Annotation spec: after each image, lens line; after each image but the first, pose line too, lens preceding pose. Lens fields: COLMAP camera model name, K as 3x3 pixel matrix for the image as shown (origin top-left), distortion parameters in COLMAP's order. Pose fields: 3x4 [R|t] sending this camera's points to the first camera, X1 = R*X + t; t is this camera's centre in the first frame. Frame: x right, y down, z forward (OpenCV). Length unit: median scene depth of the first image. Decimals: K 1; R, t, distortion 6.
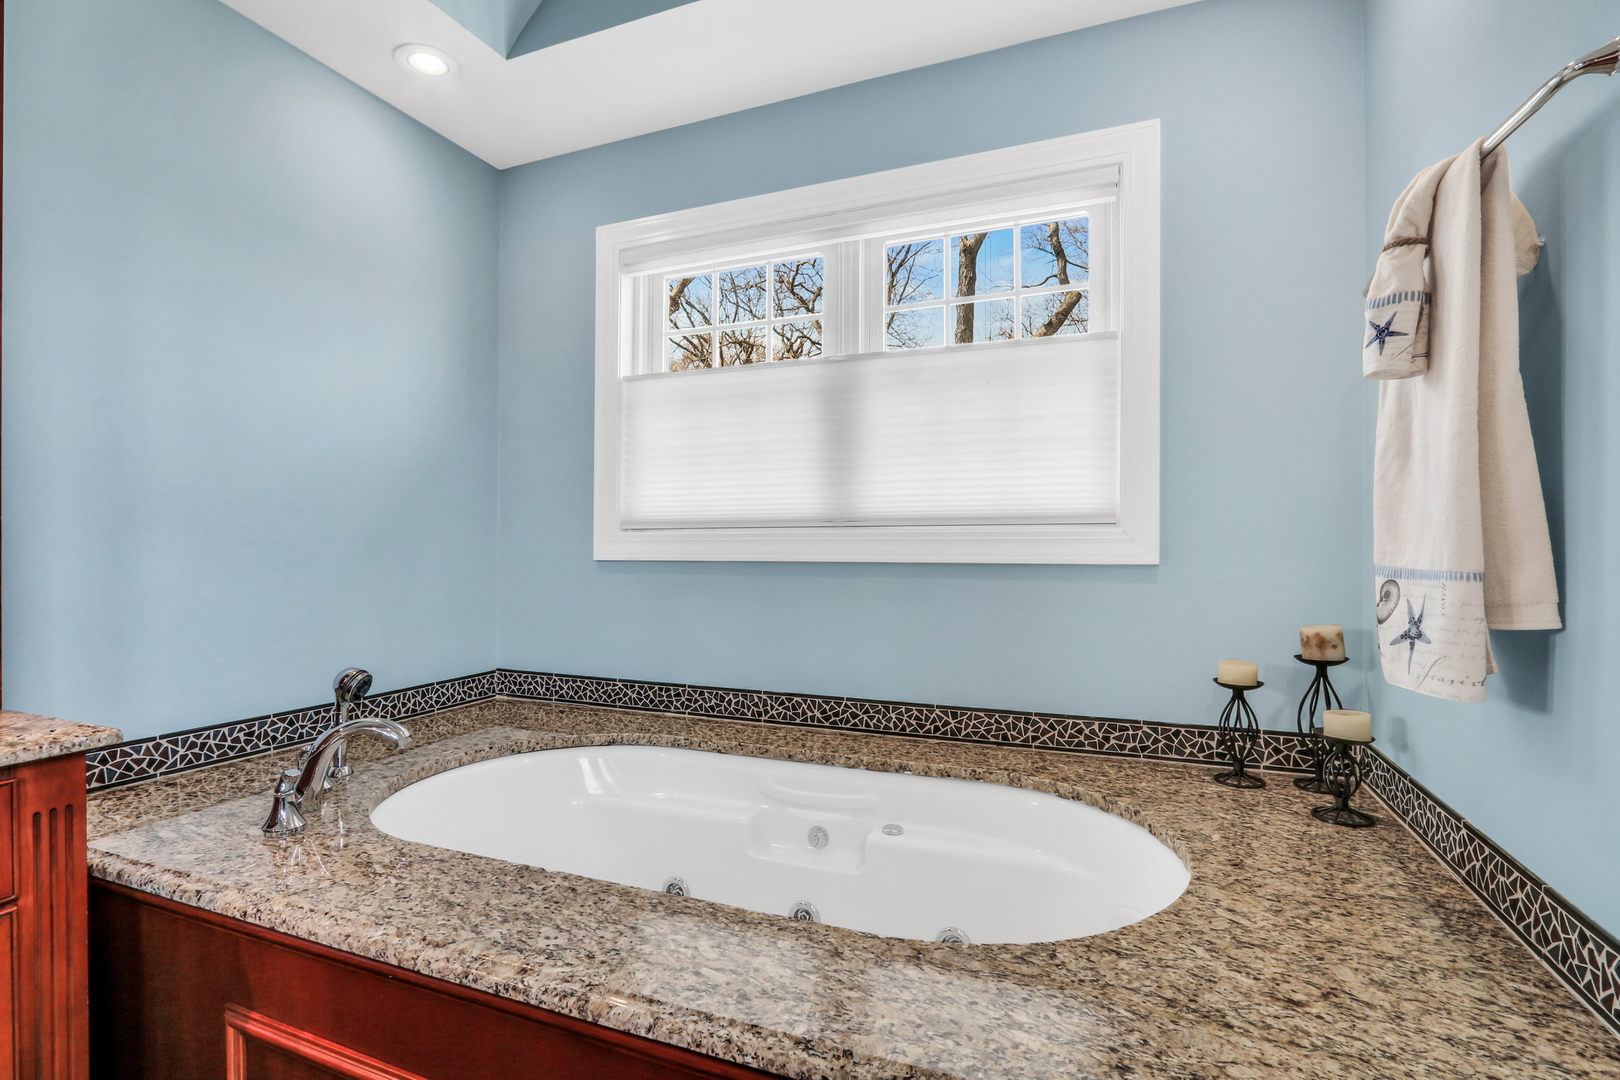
lens RADIAL K [[838.4, 0, 803.3], [0, 838.4, 546.9], [0, 0, 1]] dist [-0.014373, 0.001493]
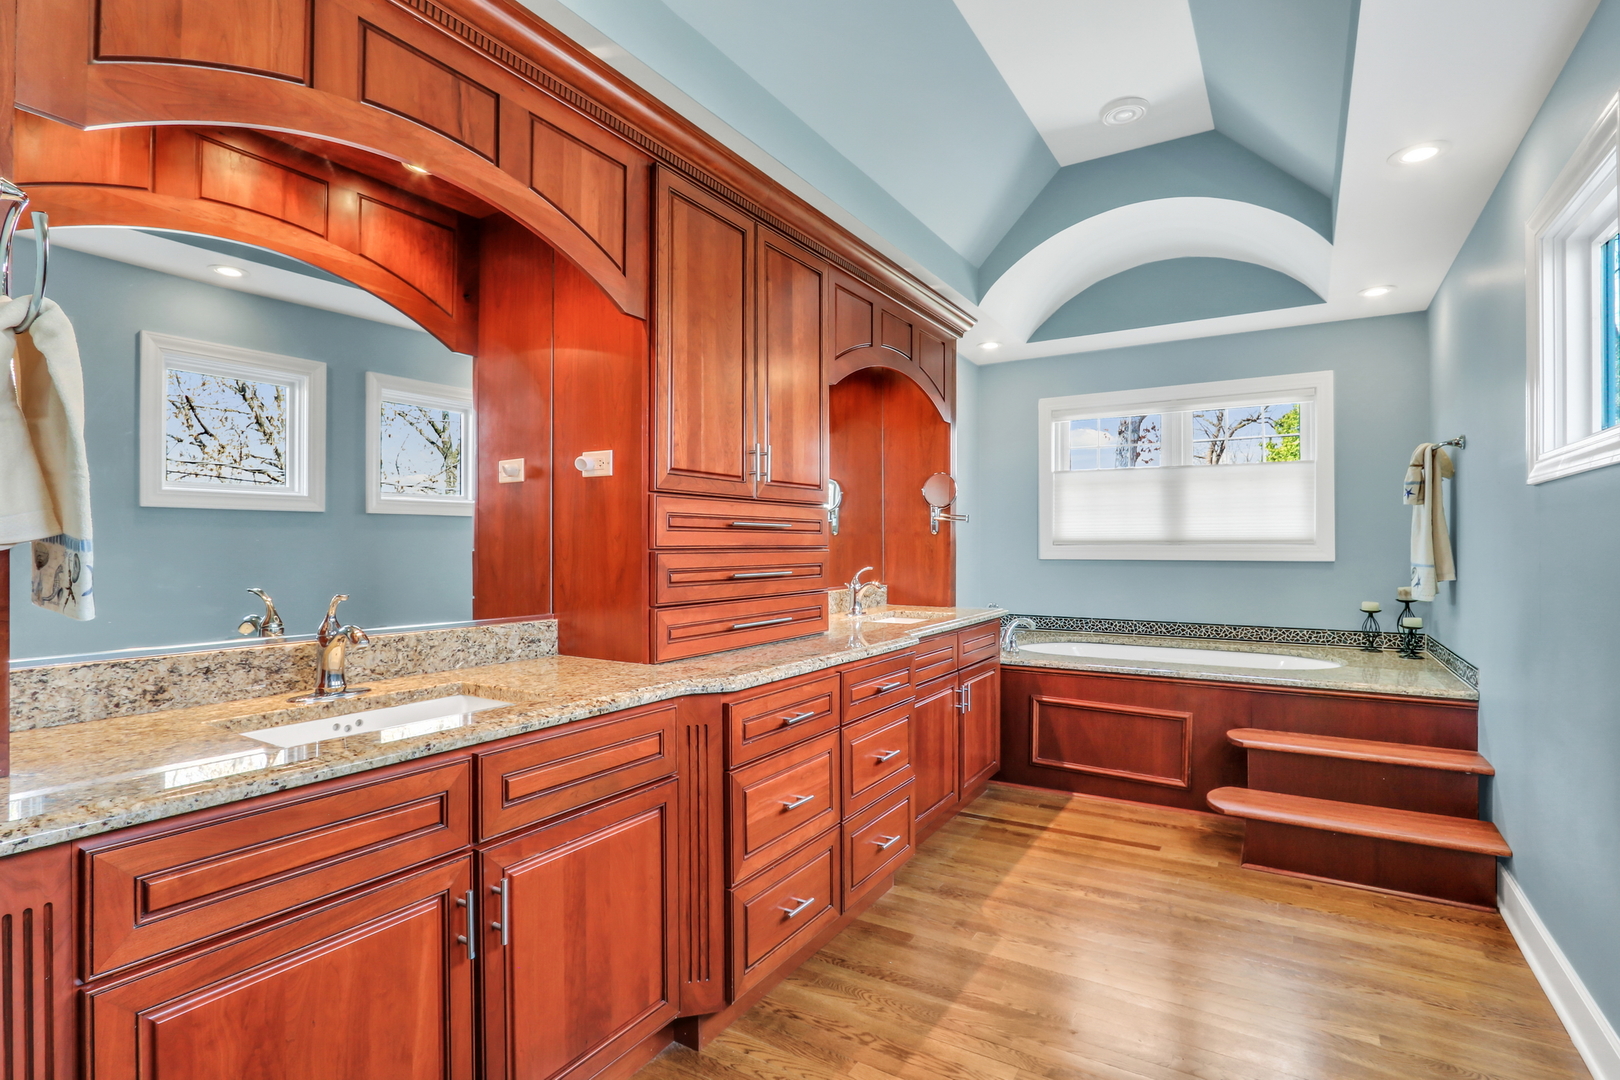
lens RADIAL K [[815.7, 0, 810.0], [0, 815.7, 540.0], [0, 0, 1]] dist [-0.004474, -0.000466]
pose [[0.985907, -0.002262, -0.167277, -0.657519], [0.001723, 0.999993, -0.003368, -0.036005], [0.167283, 0.003033, 0.985904, -1.531049]]
